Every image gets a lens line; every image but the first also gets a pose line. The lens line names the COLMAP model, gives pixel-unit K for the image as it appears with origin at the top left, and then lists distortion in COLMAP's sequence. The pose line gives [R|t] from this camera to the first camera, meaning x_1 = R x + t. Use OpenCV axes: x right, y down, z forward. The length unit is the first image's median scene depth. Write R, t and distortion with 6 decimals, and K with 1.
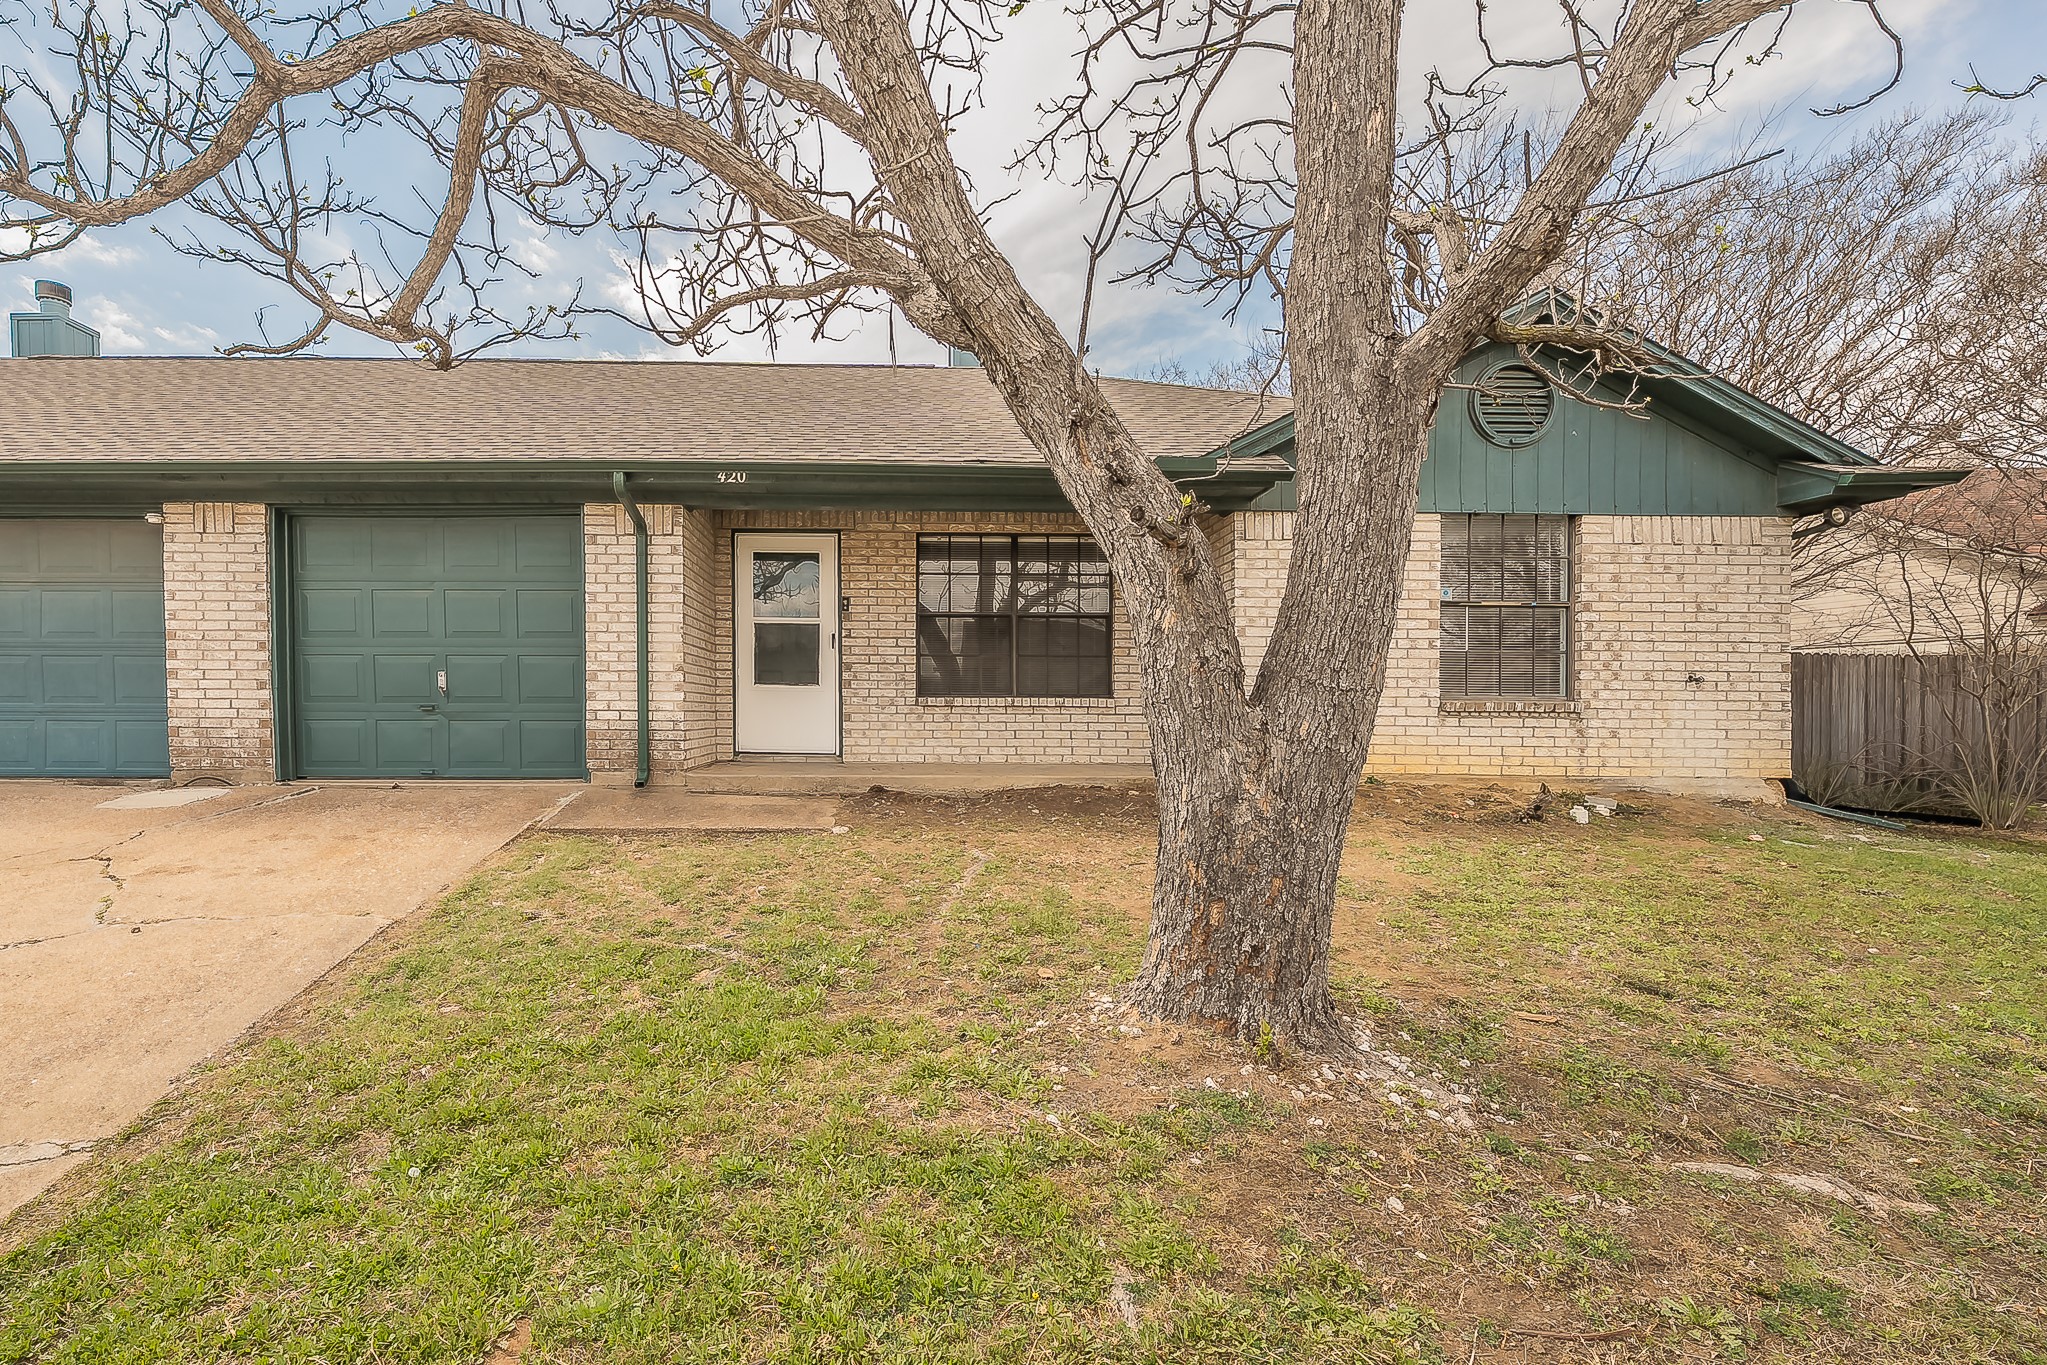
lens RADIAL K [[780.7, 0, 993.4], [0, 780.7, 670.2], [0, 0, 1]] dist [0.000009, 0.000066]
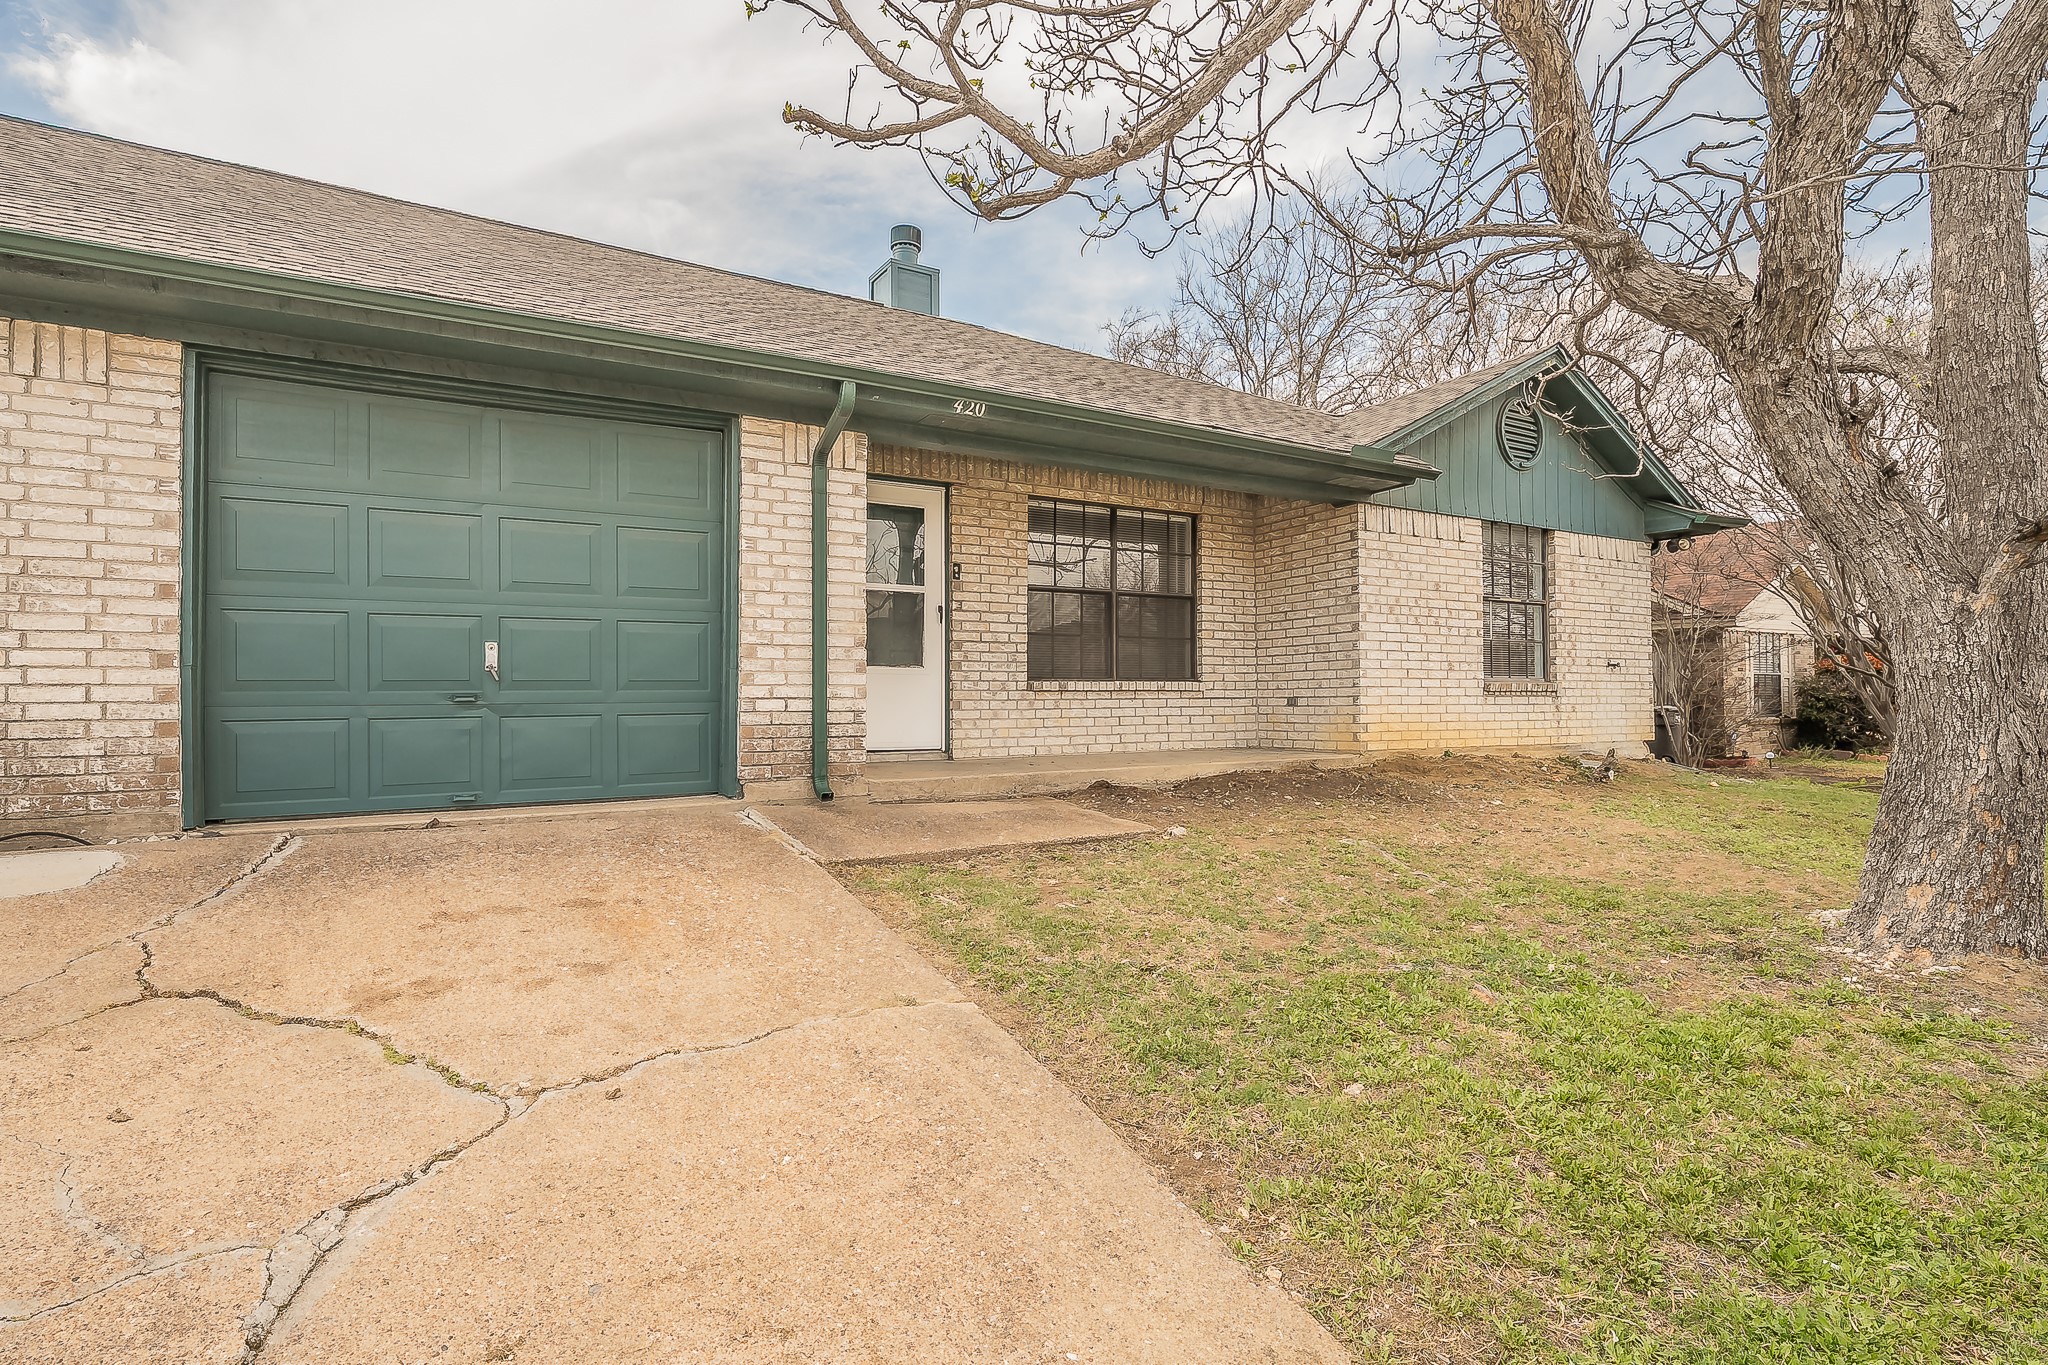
lens RADIAL K [[836.6, 0, 1005.0], [0, 836.6, 634.6], [0, 0, 1]] dist [0.003075, 0.000277]
pose [[0.906322, 0.020485, 0.422092, -0.582455], [-0.008627, 0.999513, -0.029984, 0.012048], [-0.422501, 0.023533, 0.906057, 0.175908]]
